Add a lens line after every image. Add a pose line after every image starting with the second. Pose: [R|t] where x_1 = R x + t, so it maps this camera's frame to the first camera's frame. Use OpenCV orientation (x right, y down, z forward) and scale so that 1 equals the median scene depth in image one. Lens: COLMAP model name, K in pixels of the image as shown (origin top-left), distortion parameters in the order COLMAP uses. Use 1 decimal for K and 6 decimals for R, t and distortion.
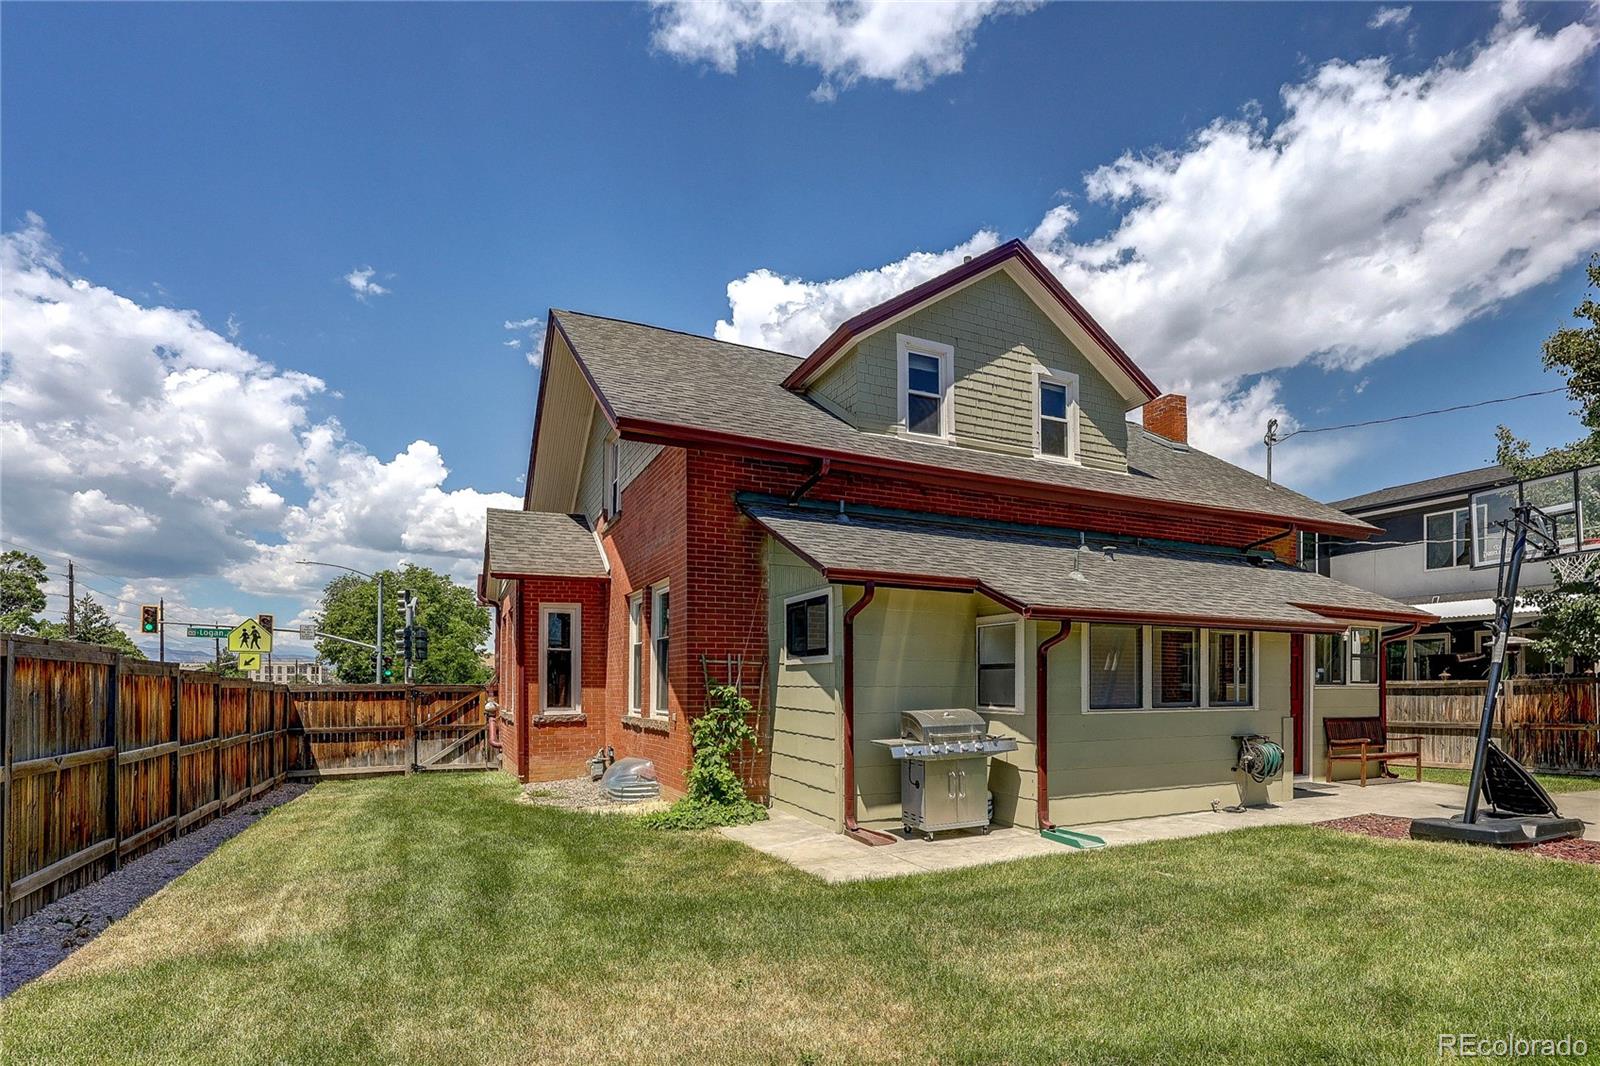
lens RADIAL K [[728.9, 0, 801.2], [0, 728.9, 575.4], [0, 0, 1]] dist [-0.000309, -0.000008]
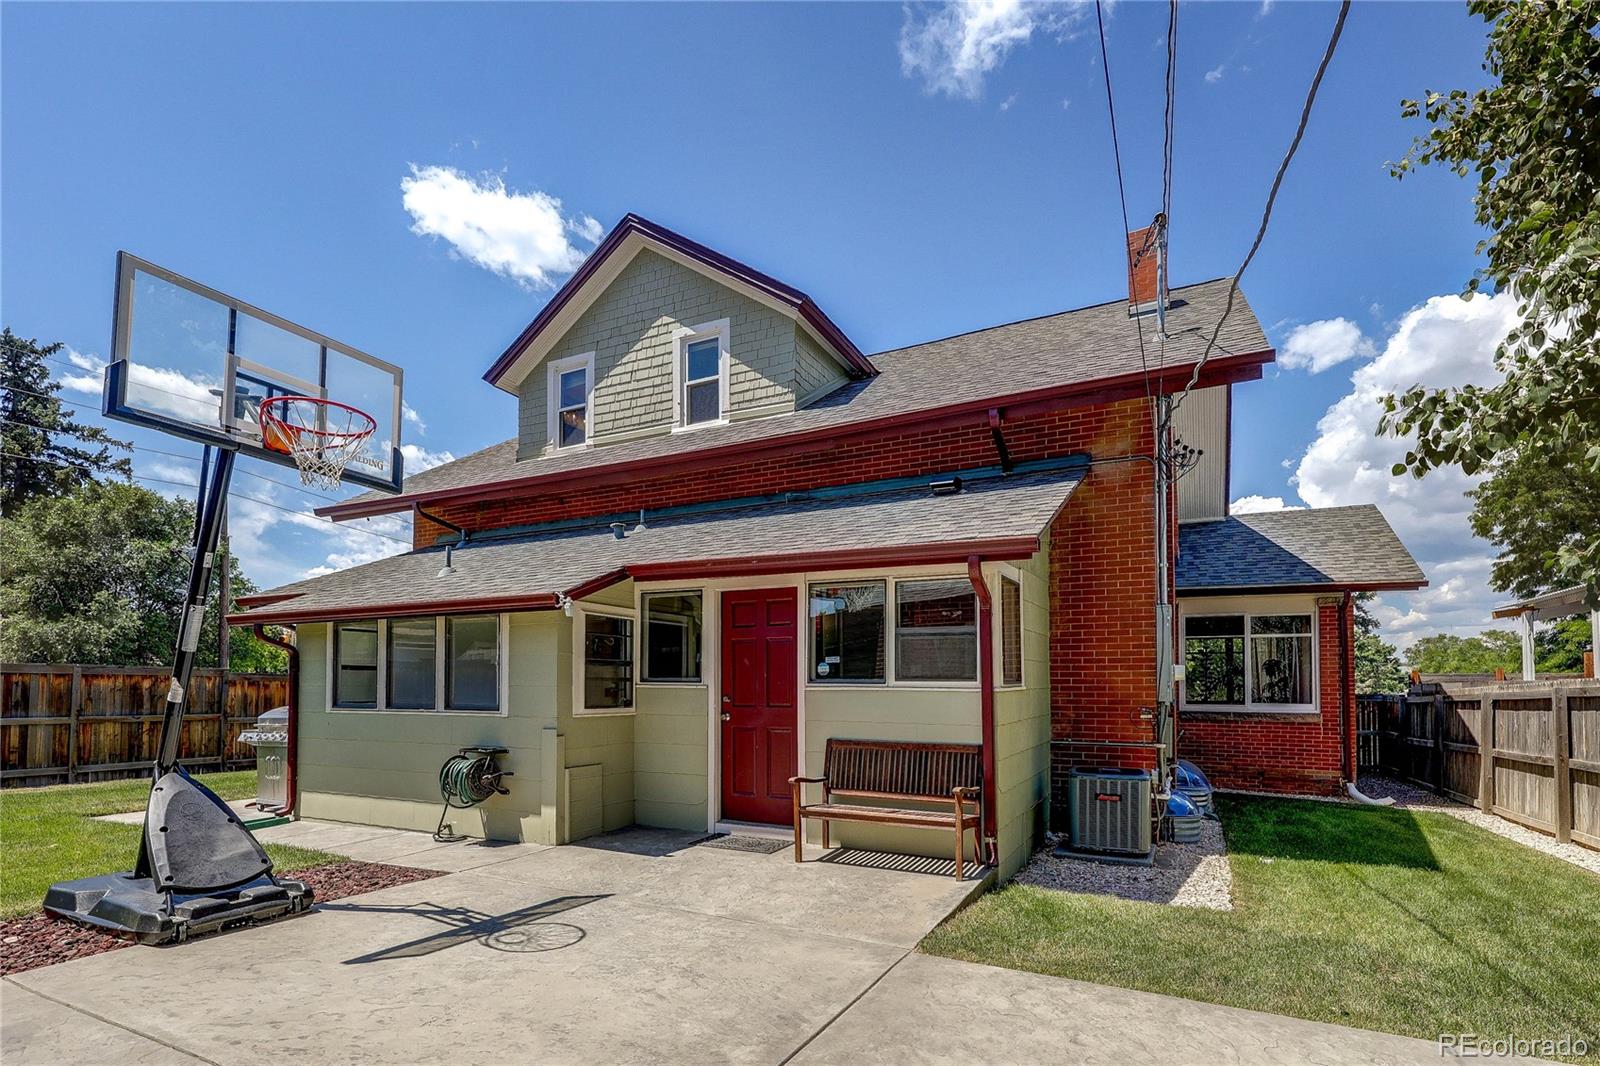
lens RADIAL K [[762.0, 0, 803.4], [0, 762.0, 540.6], [0, 0, 1]] dist [-0.001540, -0.000134]
pose [[0.635528, -0.148598, -0.757643, 1.118103], [0.109938, 0.988722, -0.101701, 0.083374], [0.764211, -0.018660, 0.644697, 0.516244]]
